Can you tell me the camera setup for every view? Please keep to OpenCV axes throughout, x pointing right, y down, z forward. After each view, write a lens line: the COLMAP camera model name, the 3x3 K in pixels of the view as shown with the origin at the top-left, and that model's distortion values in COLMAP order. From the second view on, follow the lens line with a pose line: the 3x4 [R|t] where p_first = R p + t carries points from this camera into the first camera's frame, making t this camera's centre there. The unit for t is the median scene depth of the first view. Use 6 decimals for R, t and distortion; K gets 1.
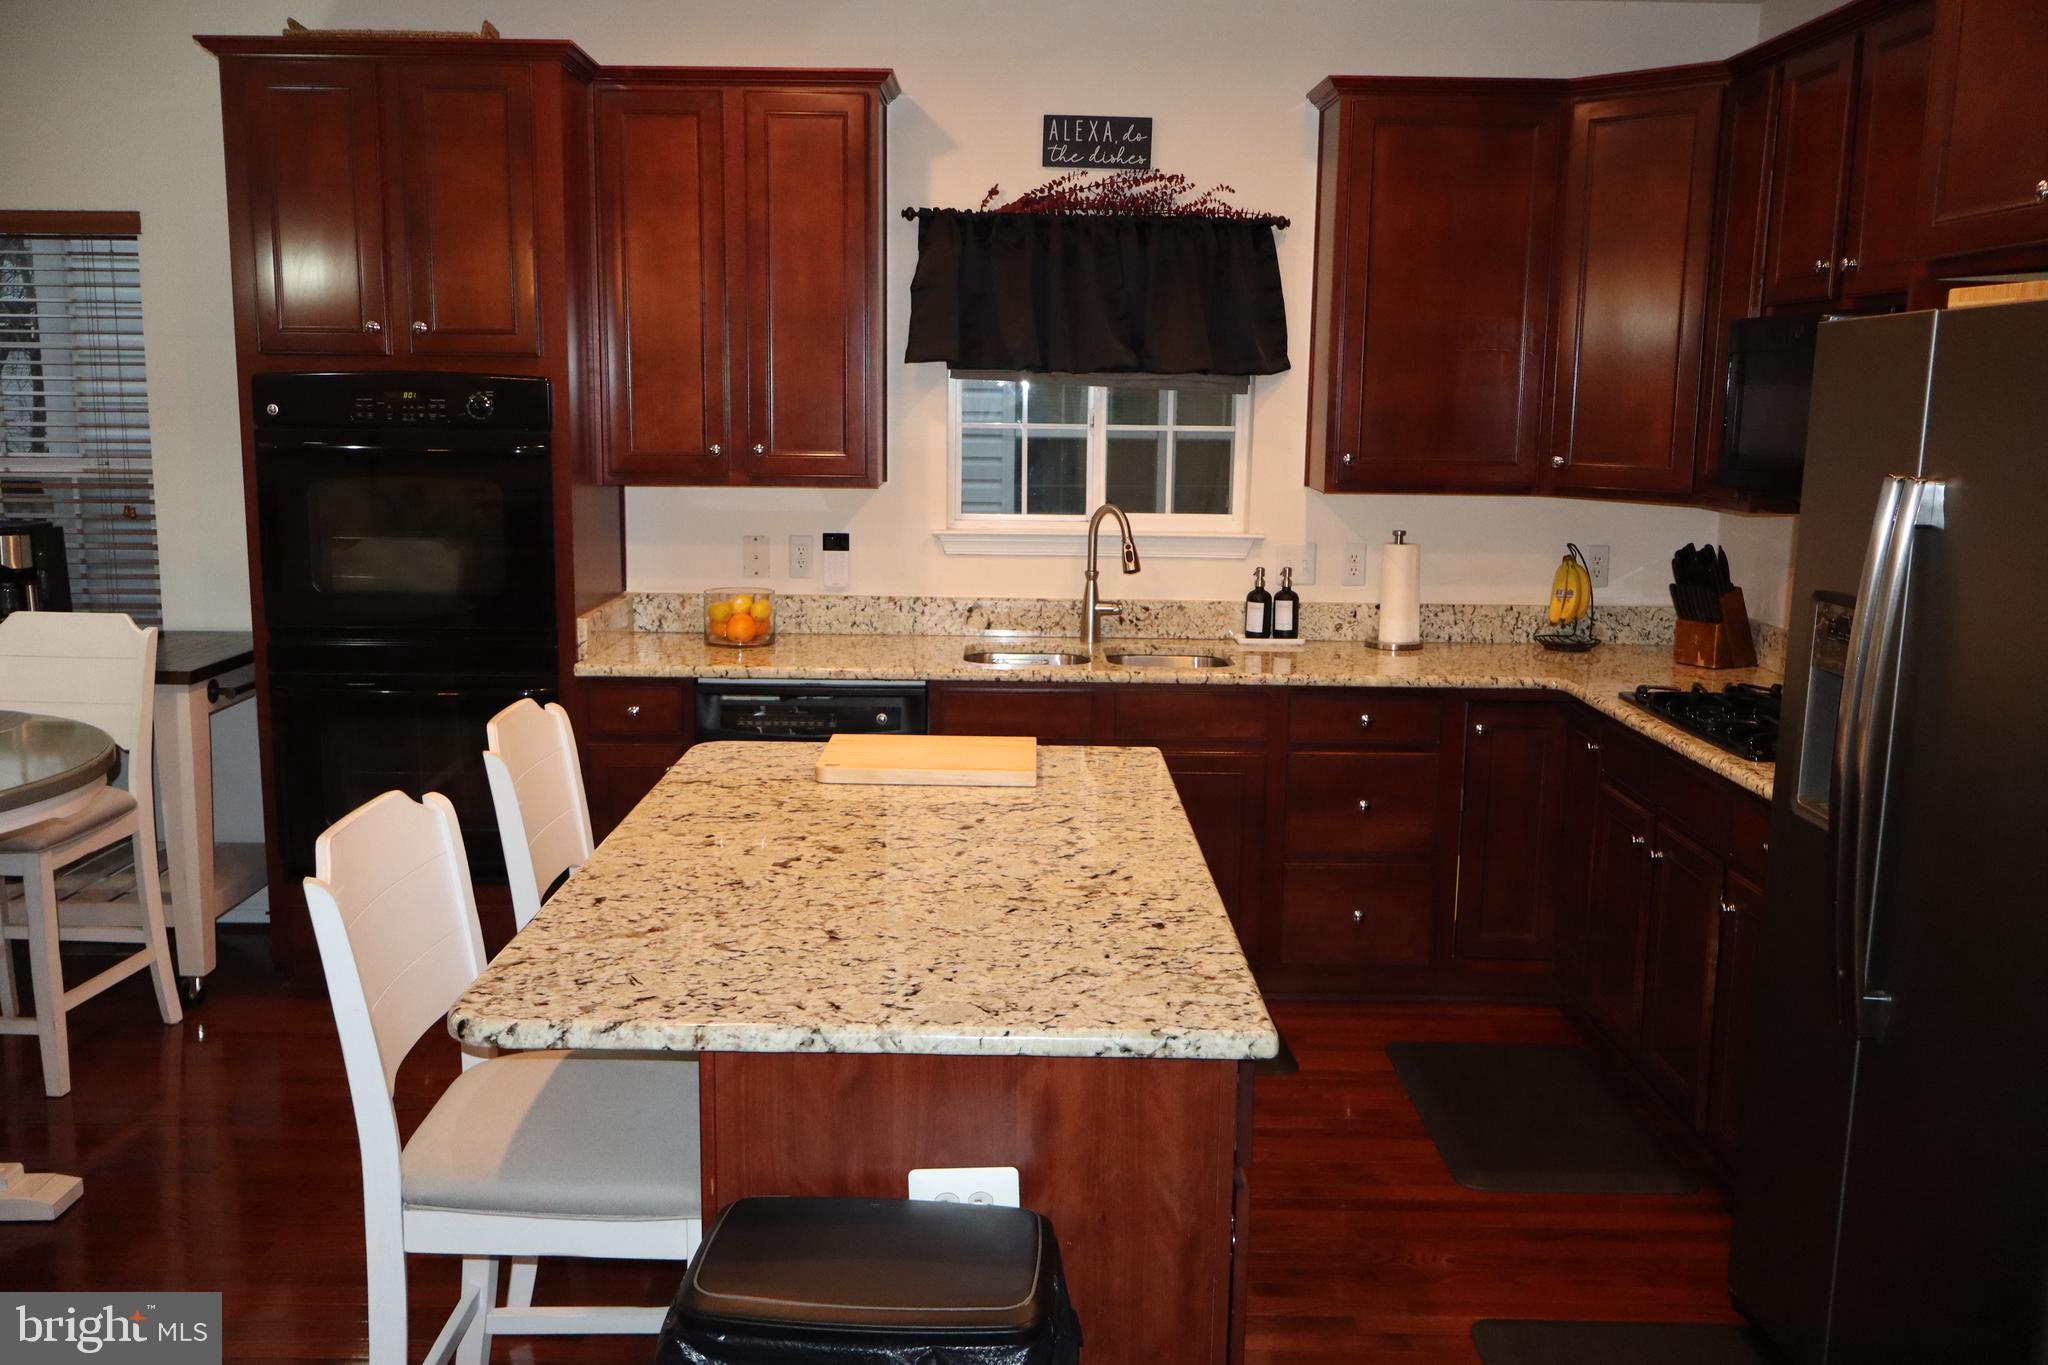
lens RADIAL K [[1700.3, 0, 1024.0], [0, 1700.3, 682.5], [0, 0, 1]] dist [0.004313, -0.003398]
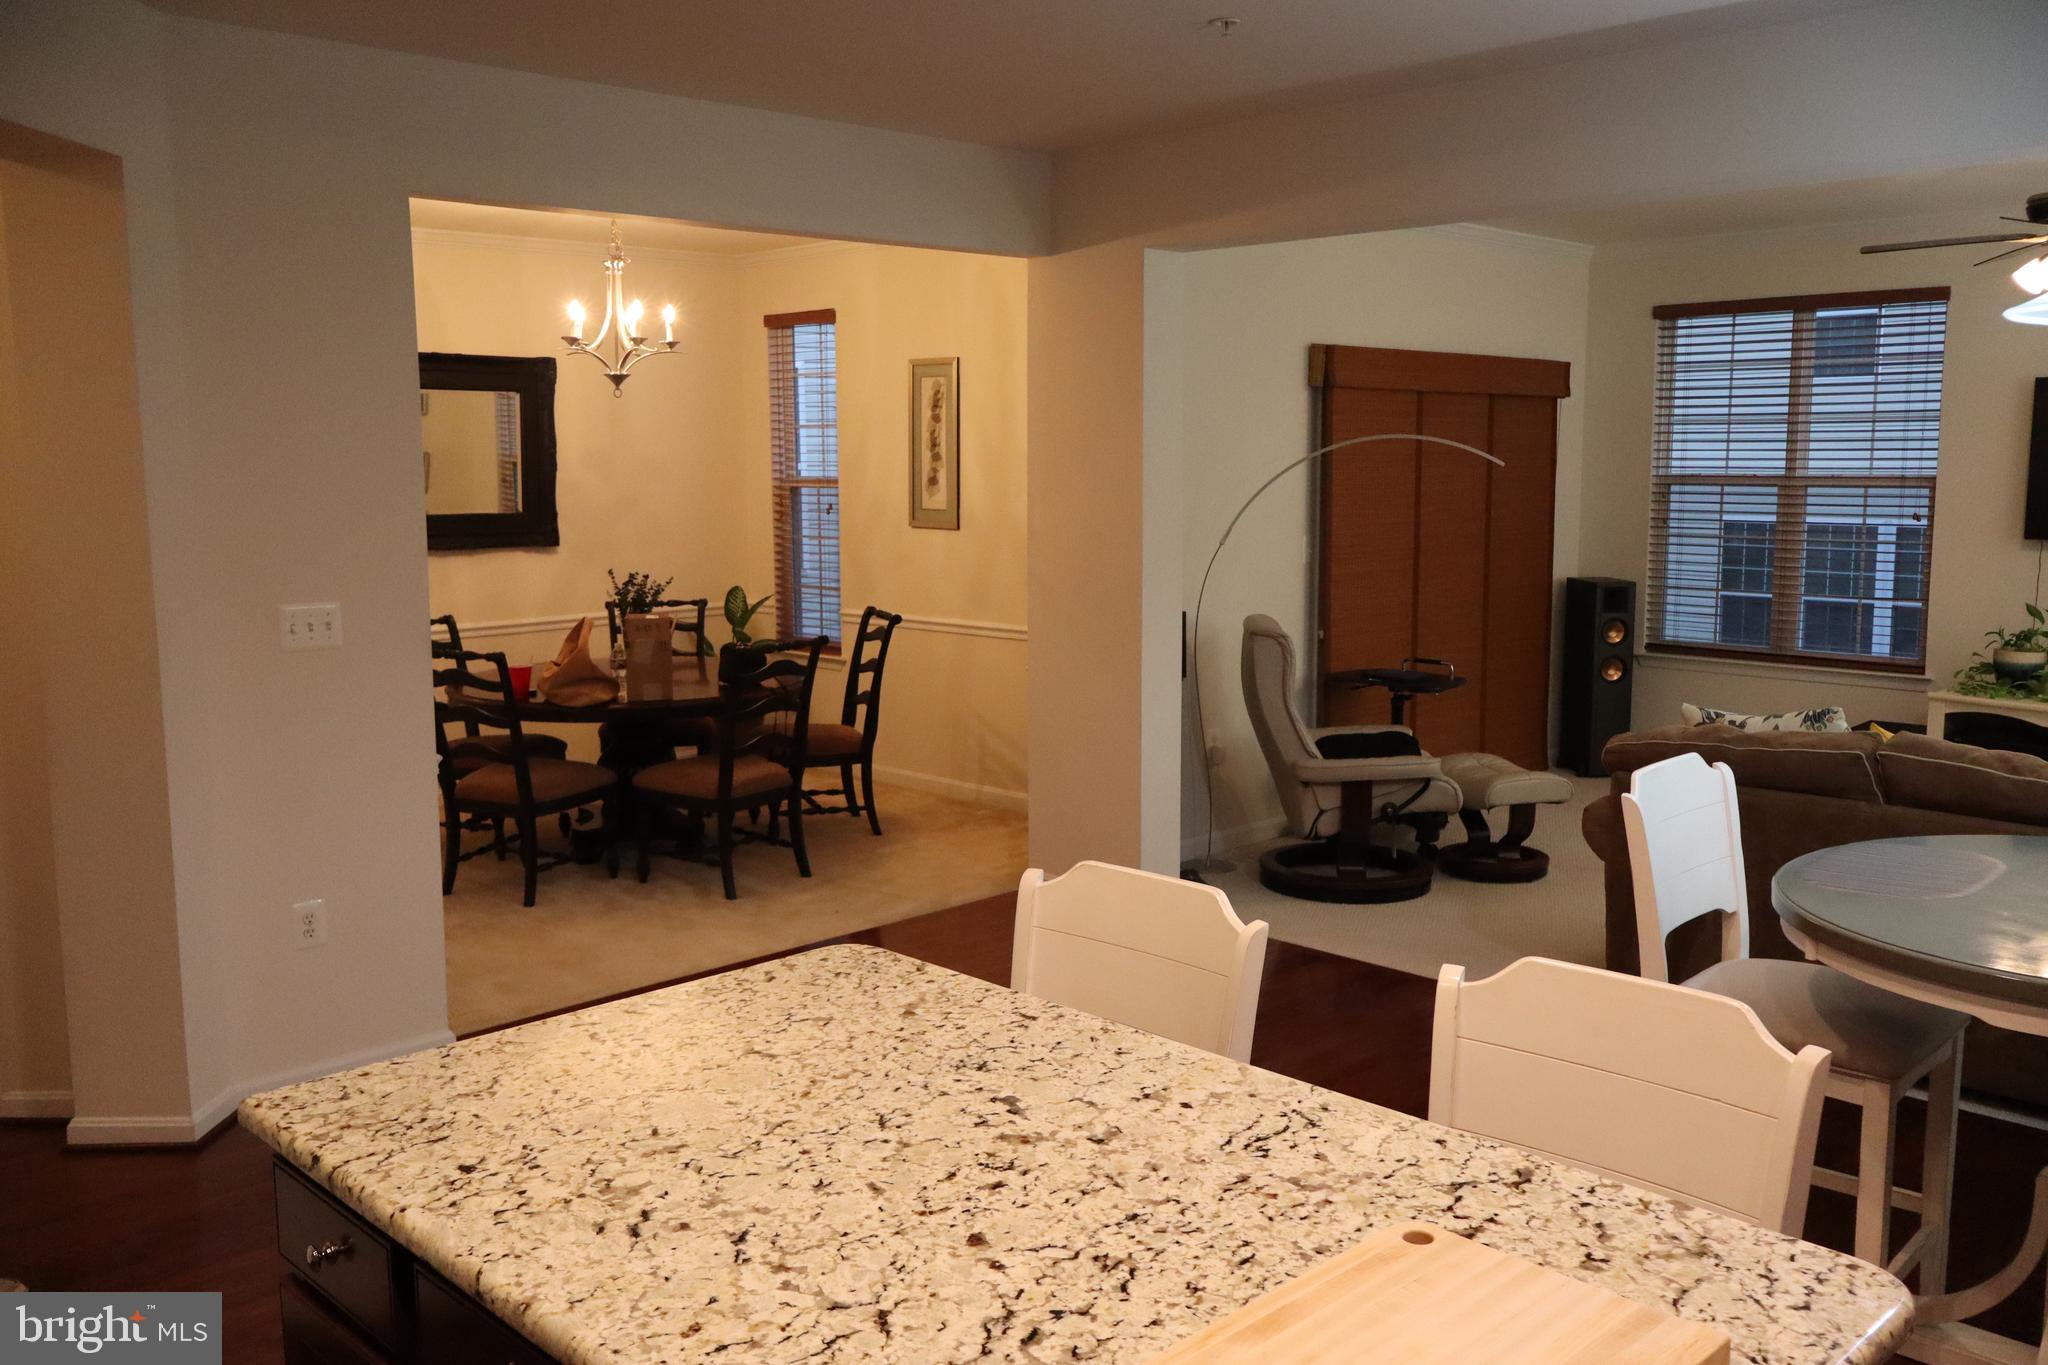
lens RADIAL K [[1701.4, 0, 1024.0], [0, 1701.4, 682.5], [0, 0, 1]] dist [-0.002648, 0.000170]
pose [[-0.718598, 0.083195, -0.690431, 0.350501], [-0.119112, 0.963422, 0.240062, -0.248575], [0.685149, 0.254746, -0.682404, 1.375919]]
